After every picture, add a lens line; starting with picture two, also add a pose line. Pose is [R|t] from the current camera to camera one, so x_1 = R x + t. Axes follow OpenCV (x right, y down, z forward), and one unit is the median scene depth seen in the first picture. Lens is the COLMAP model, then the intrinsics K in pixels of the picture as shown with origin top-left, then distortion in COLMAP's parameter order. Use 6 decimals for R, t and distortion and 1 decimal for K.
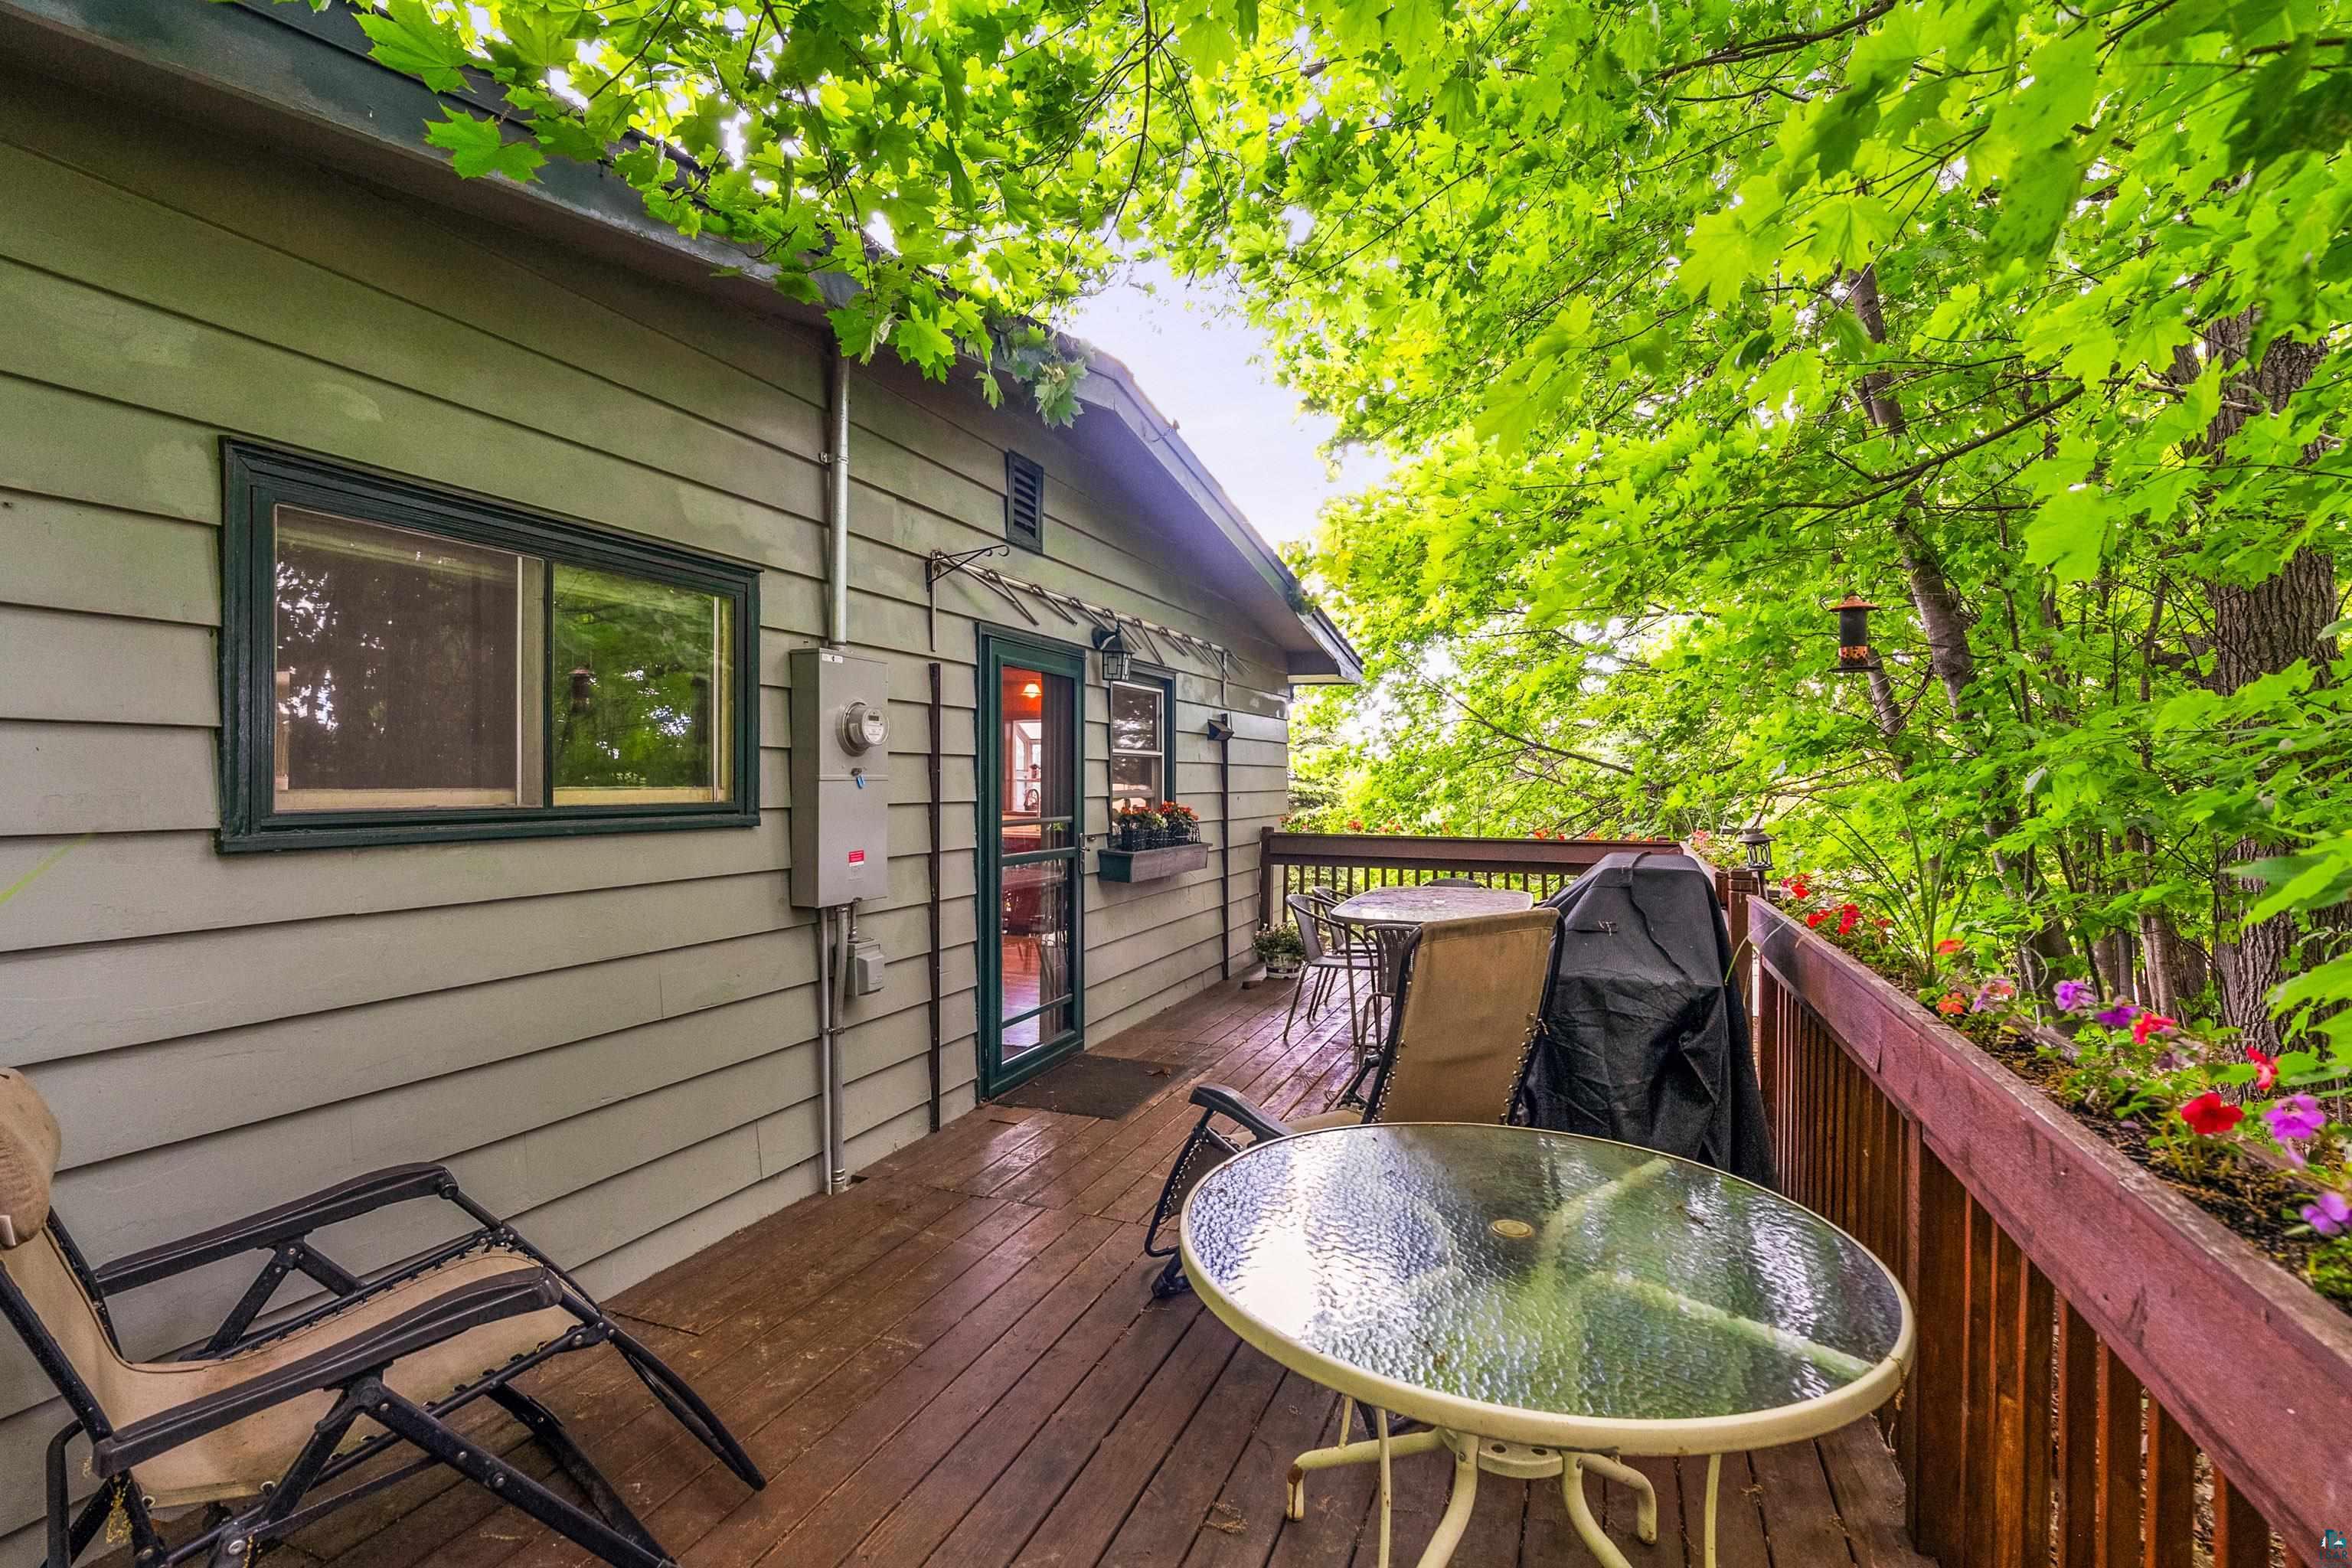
lens RADIAL K [[1088.1, 0, 1163.9], [0, 1088.1, 796.3], [0, 0, 1]] dist [-0.007477, 0.001149]
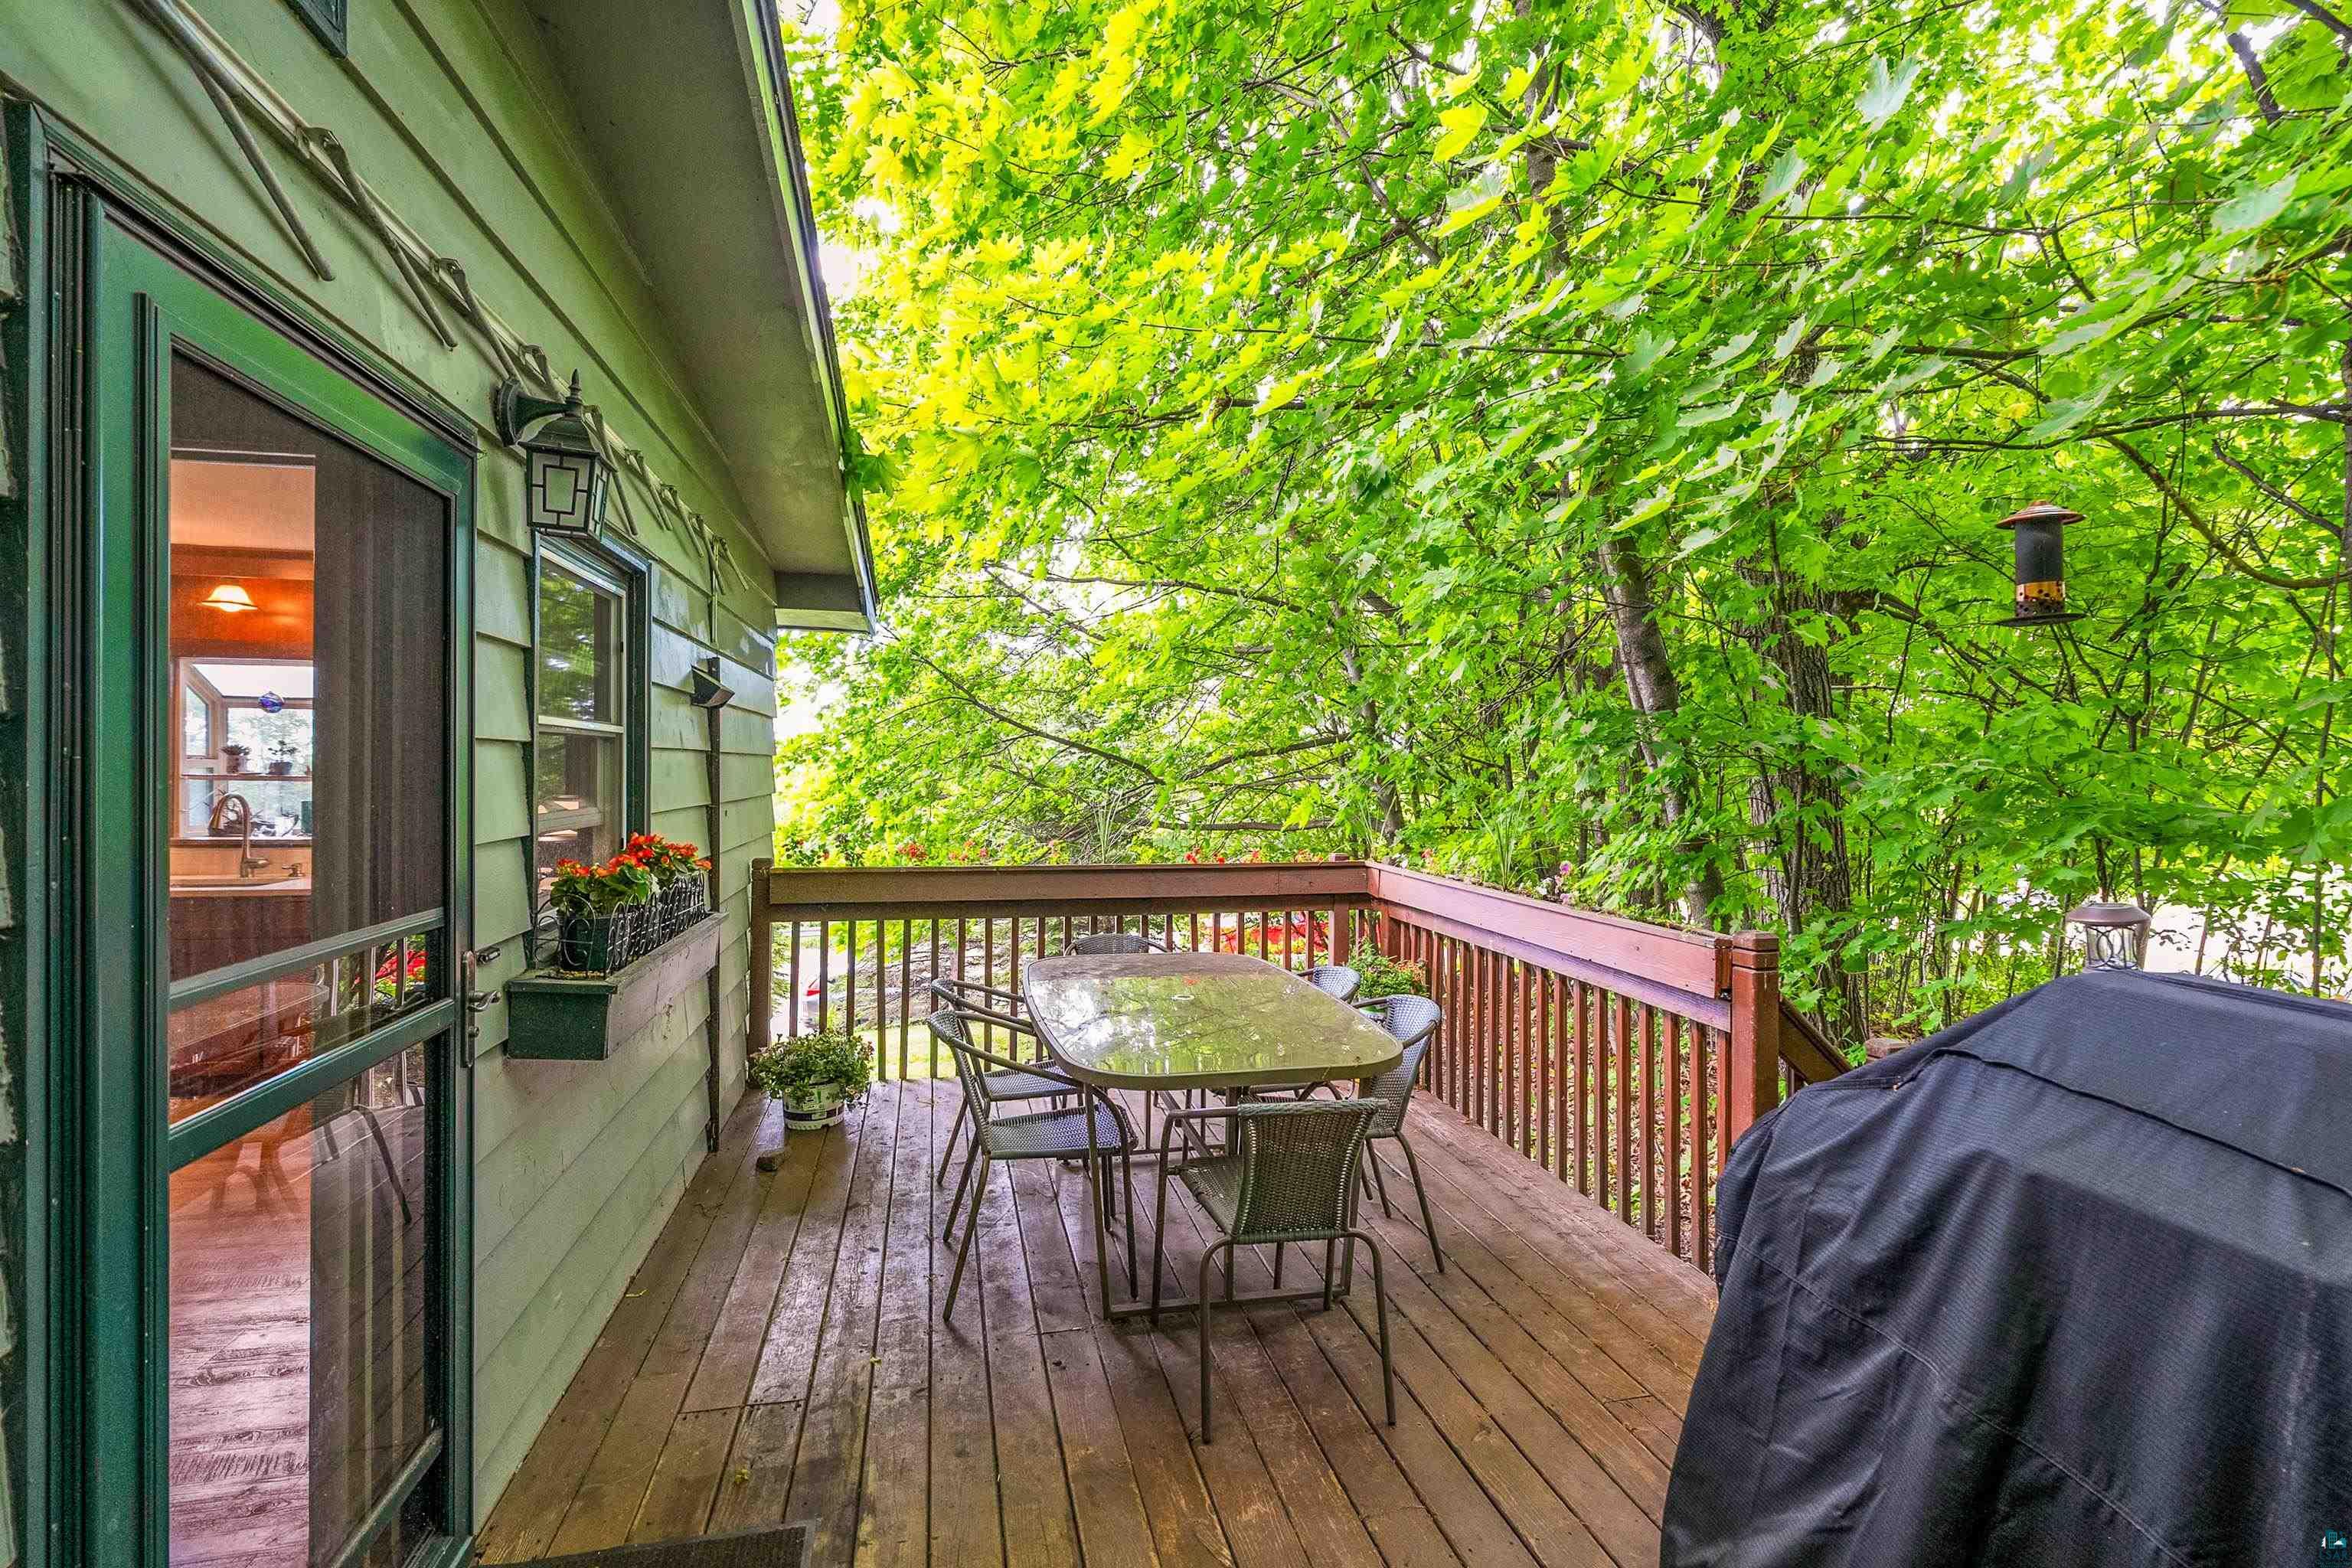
lens RADIAL K [[1088.1, 0, 1170.4], [0, 1088.1, 778.4], [0, 0, 1]] dist [-0.007477, 0.001149]
pose [[0.818069, -0.001721, 0.575117, -0.072132], [0.002845, 0.999995, -0.001055, -0.016520], [-0.575113, 0.002500, 0.818070, 0.462154]]
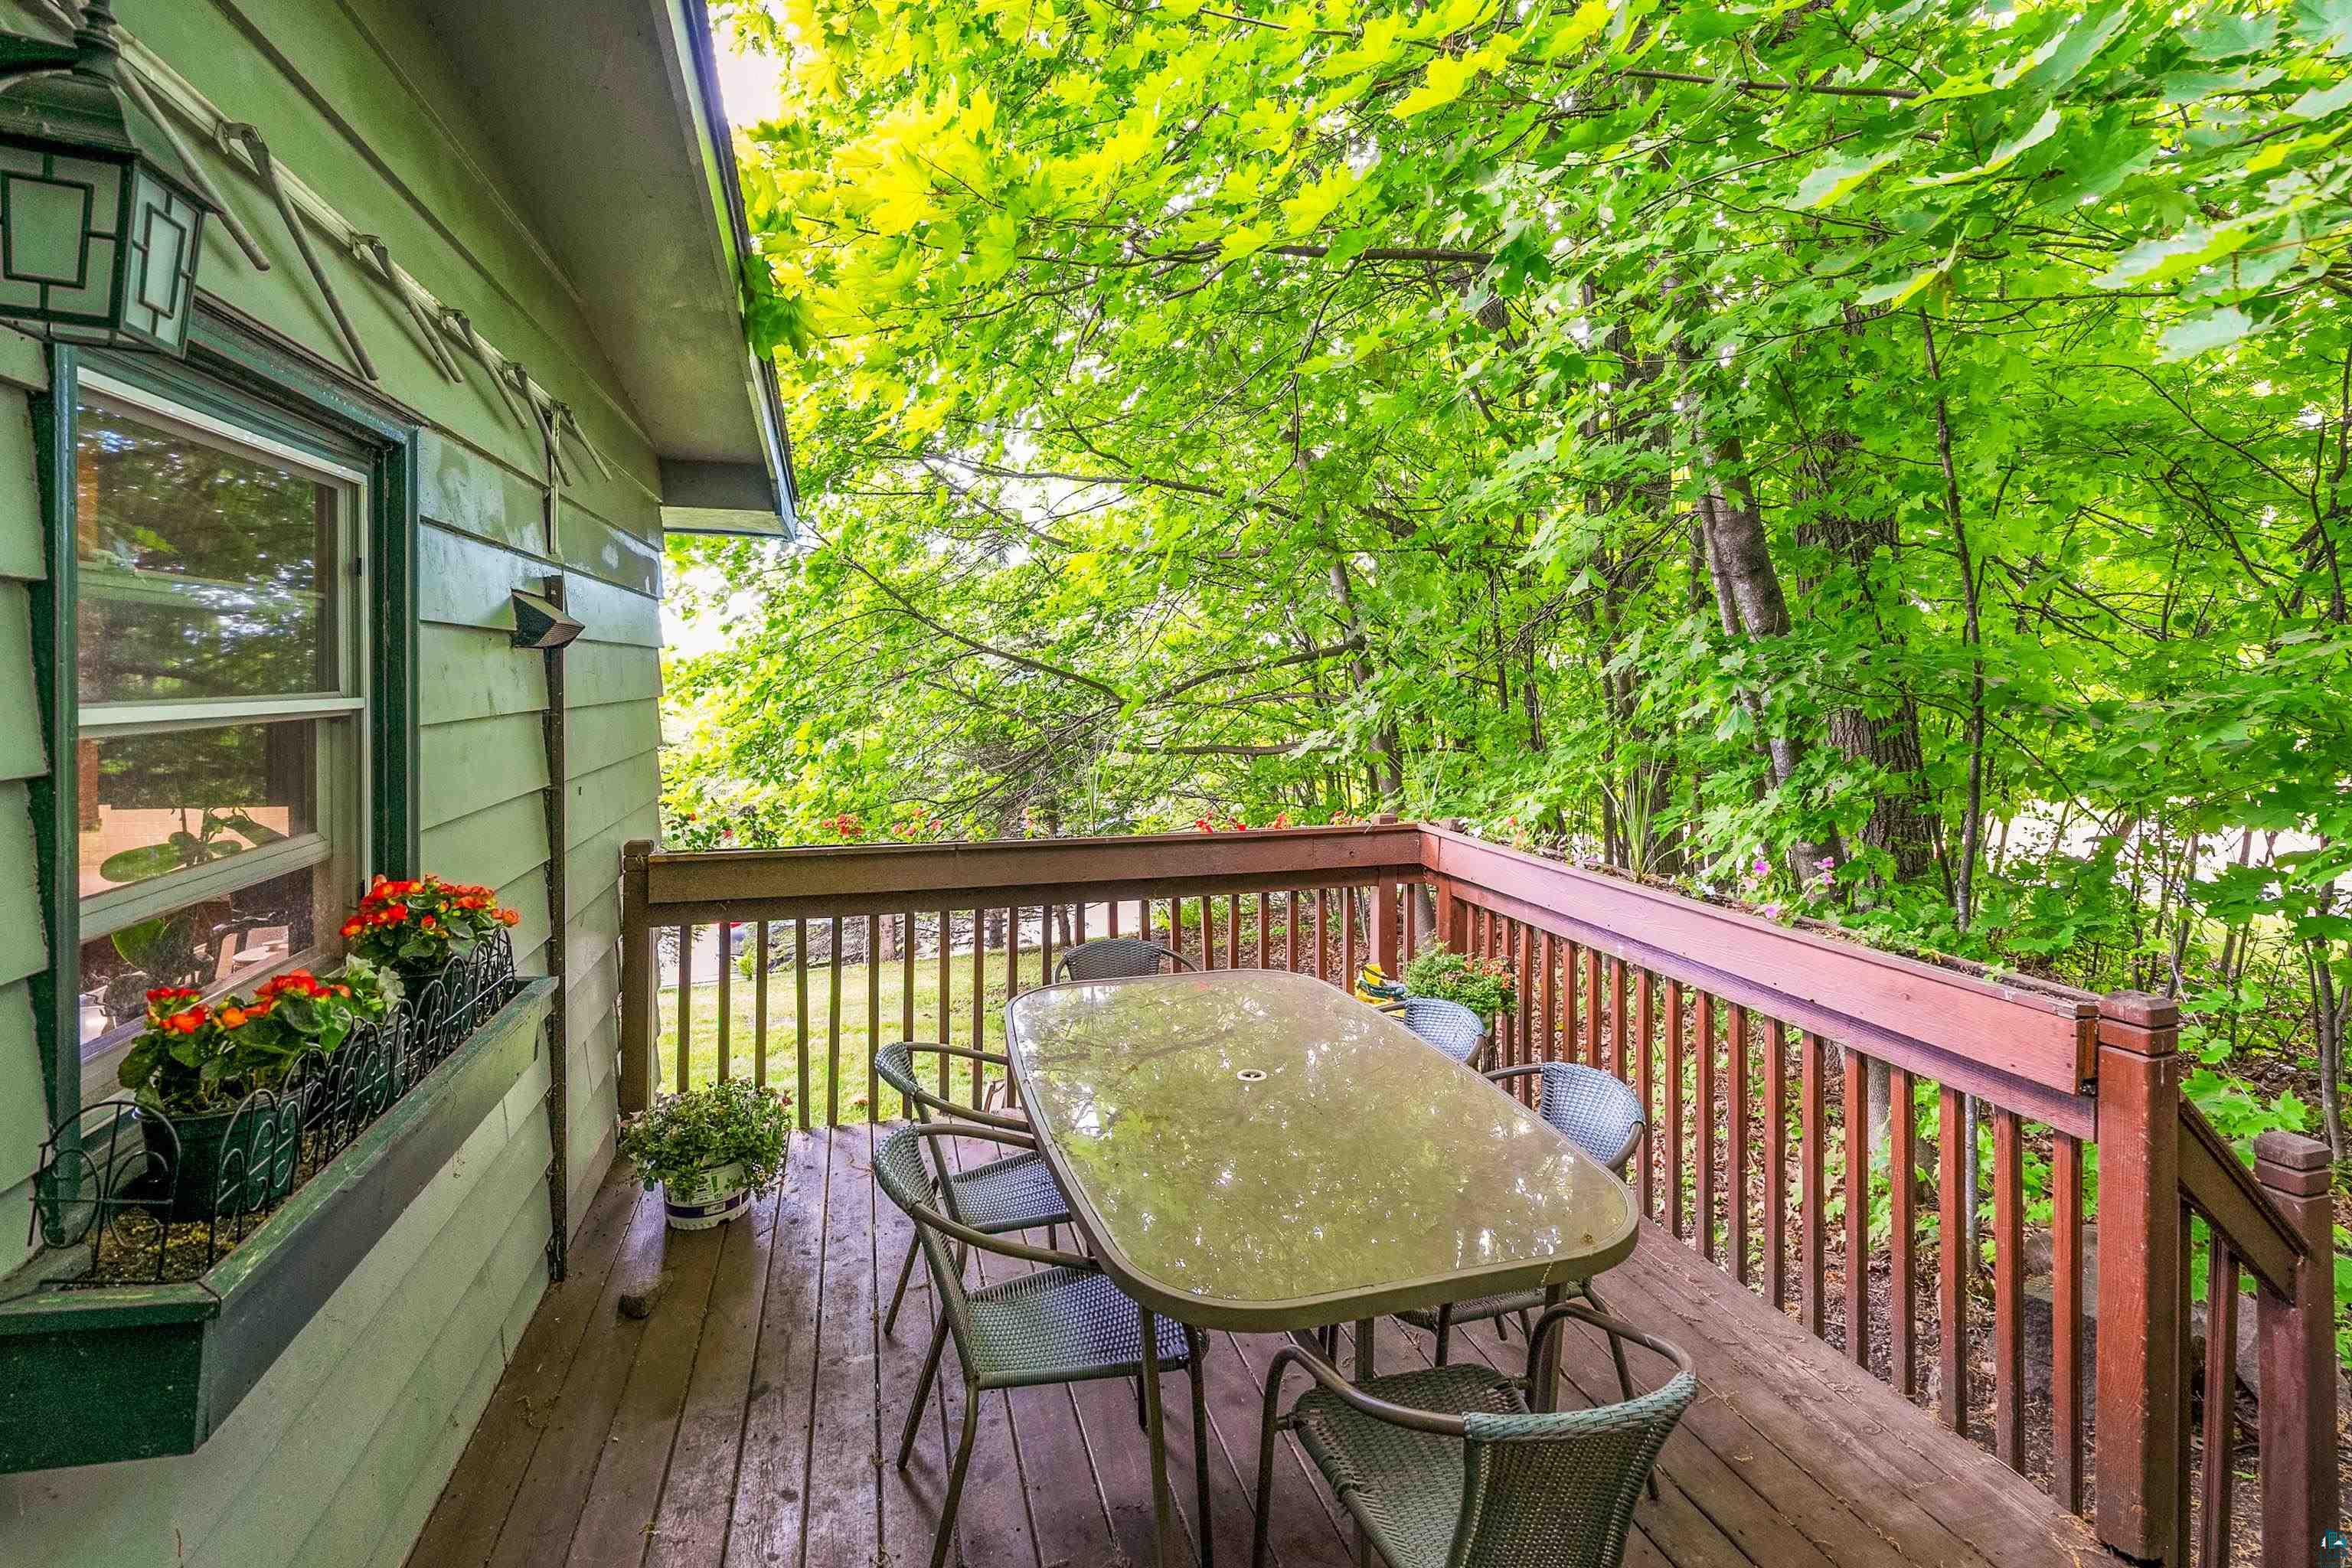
lens RADIAL K [[1088.1, 0, 1164.5], [0, 1088.1, 674.5], [0, 0, 1]] dist [-0.007477, 0.001149]
pose [[0.783215, -0.003851, 0.621739, -0.012253], [0.009046, 0.999946, -0.005202, -0.040917], [-0.621685, 0.009699, 0.783207, 0.617039]]
